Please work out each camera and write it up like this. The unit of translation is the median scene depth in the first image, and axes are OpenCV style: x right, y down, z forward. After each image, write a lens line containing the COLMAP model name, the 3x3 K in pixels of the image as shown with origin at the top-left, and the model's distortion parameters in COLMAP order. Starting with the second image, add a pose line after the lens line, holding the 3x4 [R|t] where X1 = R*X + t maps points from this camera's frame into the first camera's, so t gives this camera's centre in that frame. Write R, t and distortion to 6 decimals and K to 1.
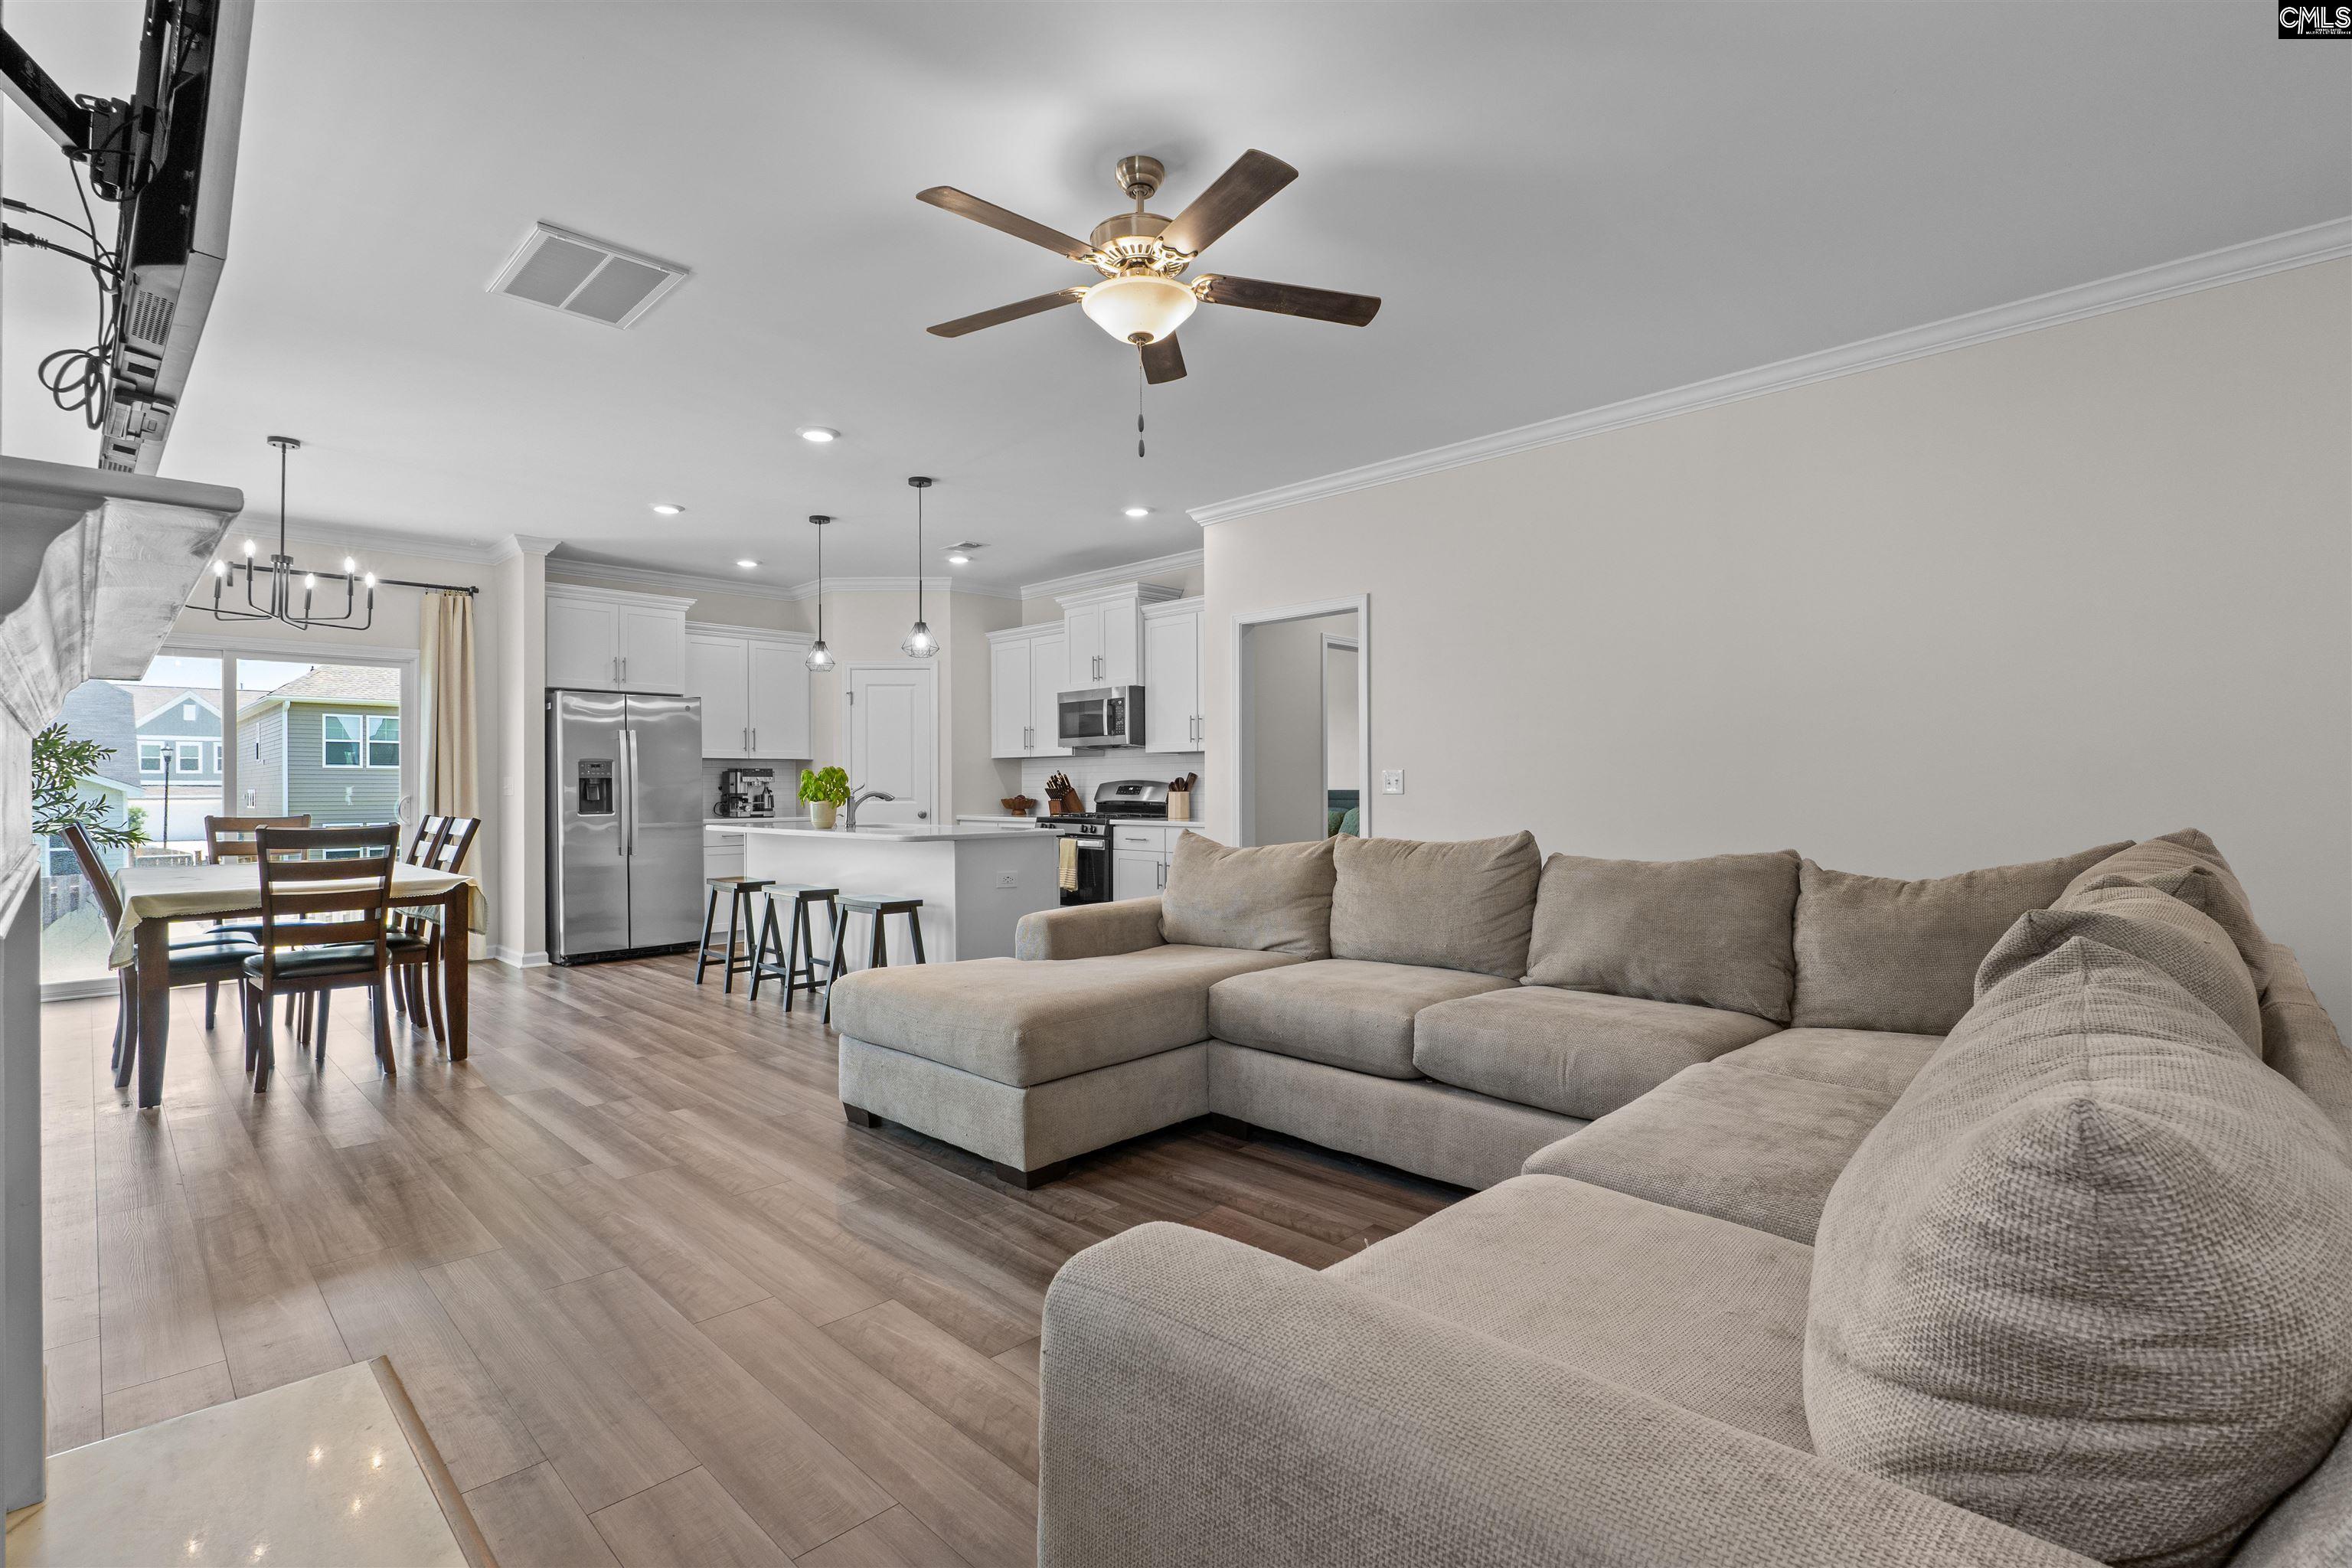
lens RADIAL K [[1087.5, 0, 1173.1], [0, 1087.5, 781.0], [0, 0, 1]] dist [-0.003041, -0.000536]
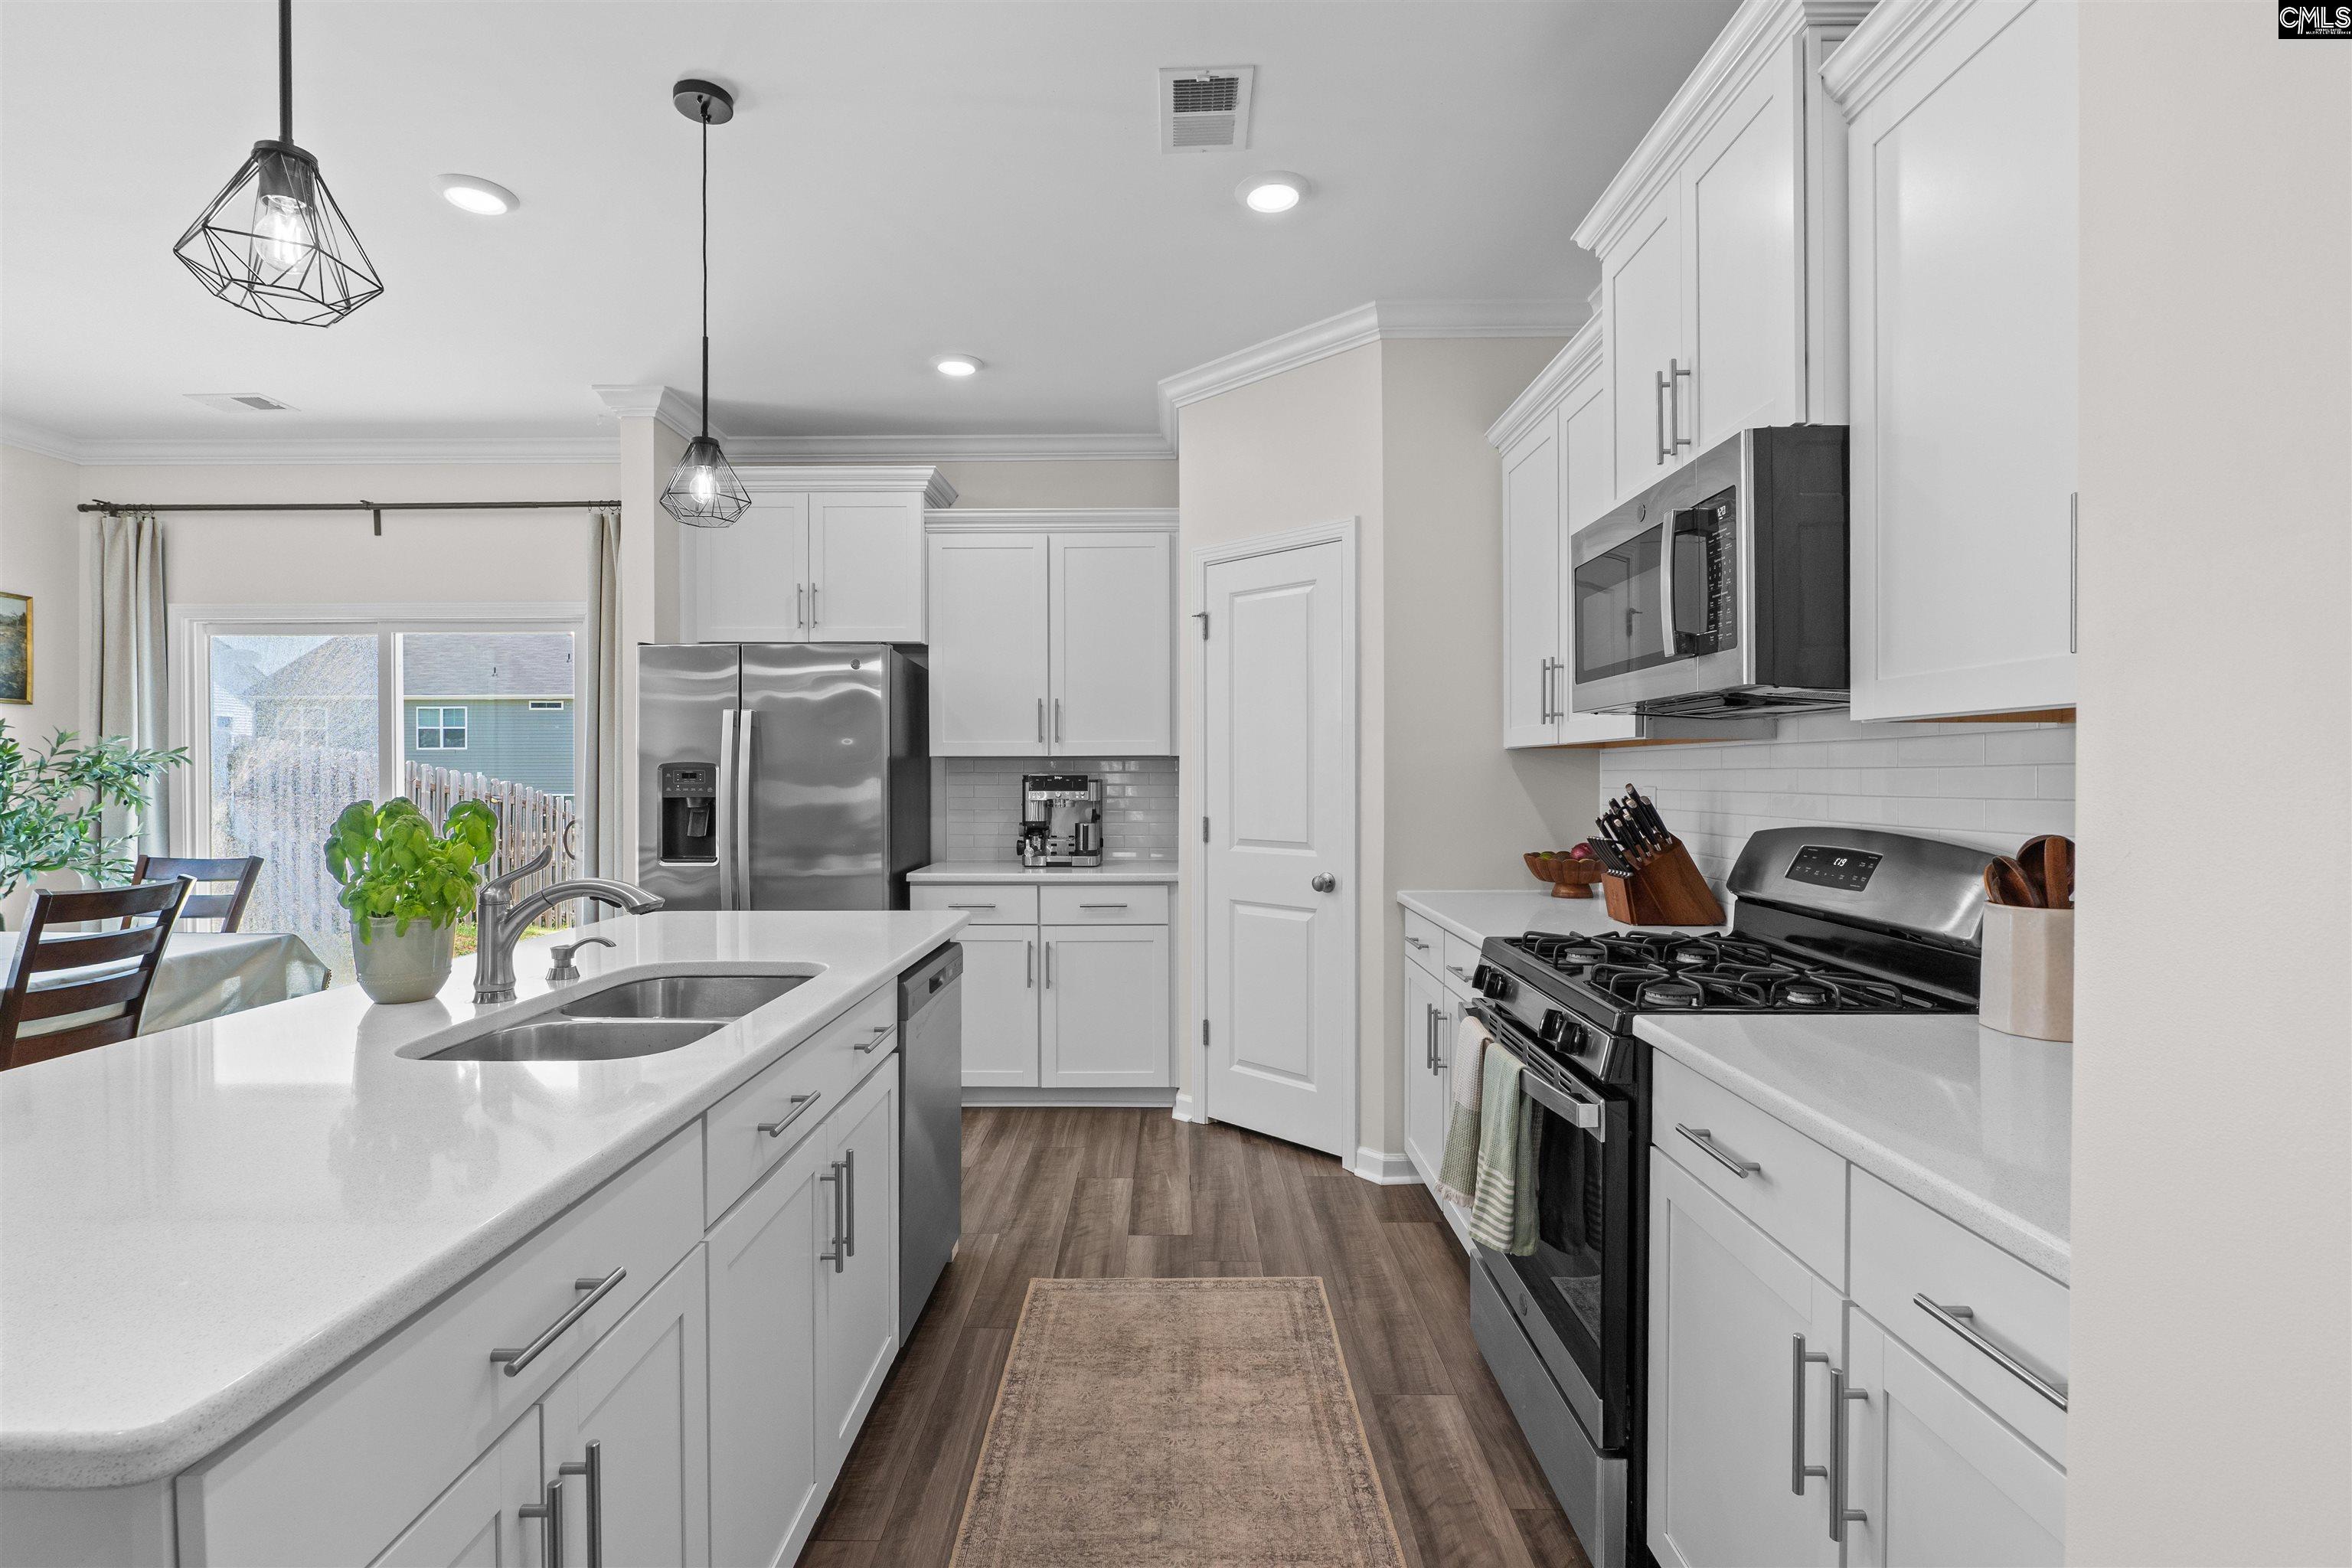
lens RADIAL K [[1087.5, 0, 1173.1], [0, 1087.5, 781.0], [0, 0, 1]] dist [-0.003041, -0.000536]
pose [[0.705922, 0.007942, -0.708245, 0.036705], [0.002399, 0.999905, 0.013605, -0.018276], [0.708286, -0.011303, 0.705835, 0.789859]]
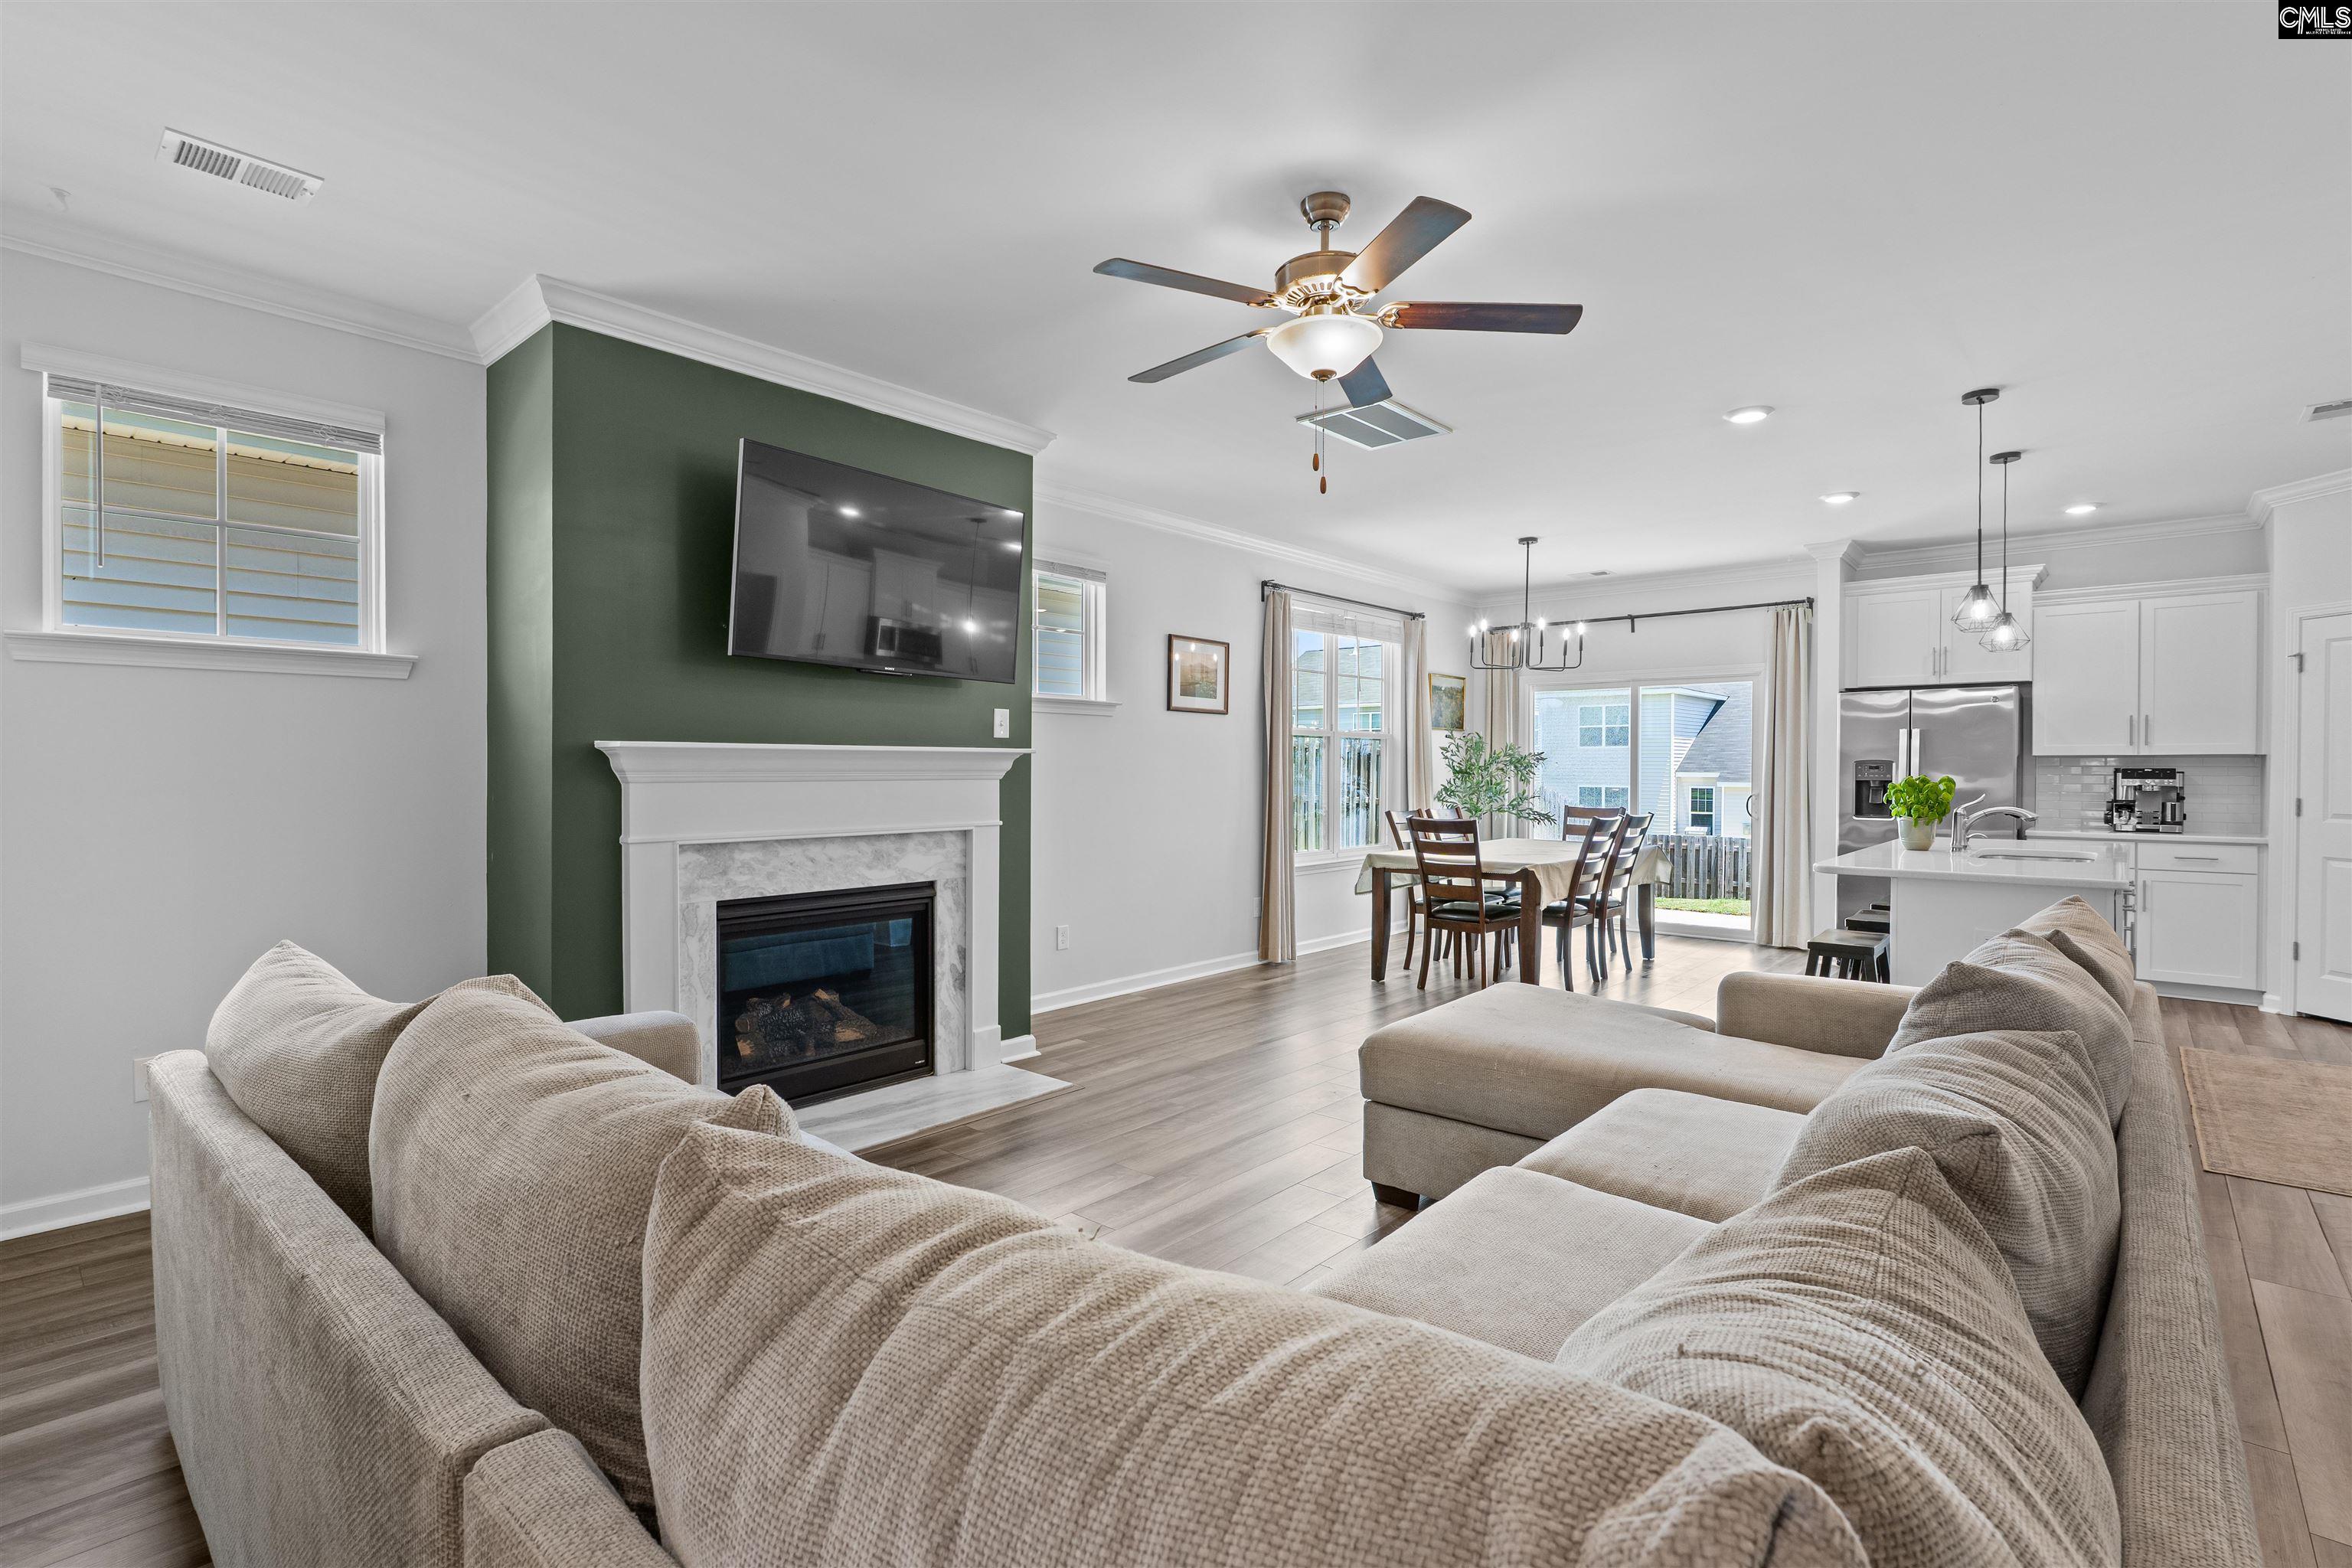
lens RADIAL K [[1087.5, 0, 1173.1], [0, 1087.5, 781.0], [0, 0, 1]] dist [-0.003041, -0.000536]
pose [[0.066235, 0.016572, -0.997666, 0.389596], [0.002912, 0.999855, 0.016802, -0.020028], [0.997800, -0.004018, 0.066177, 0.319843]]
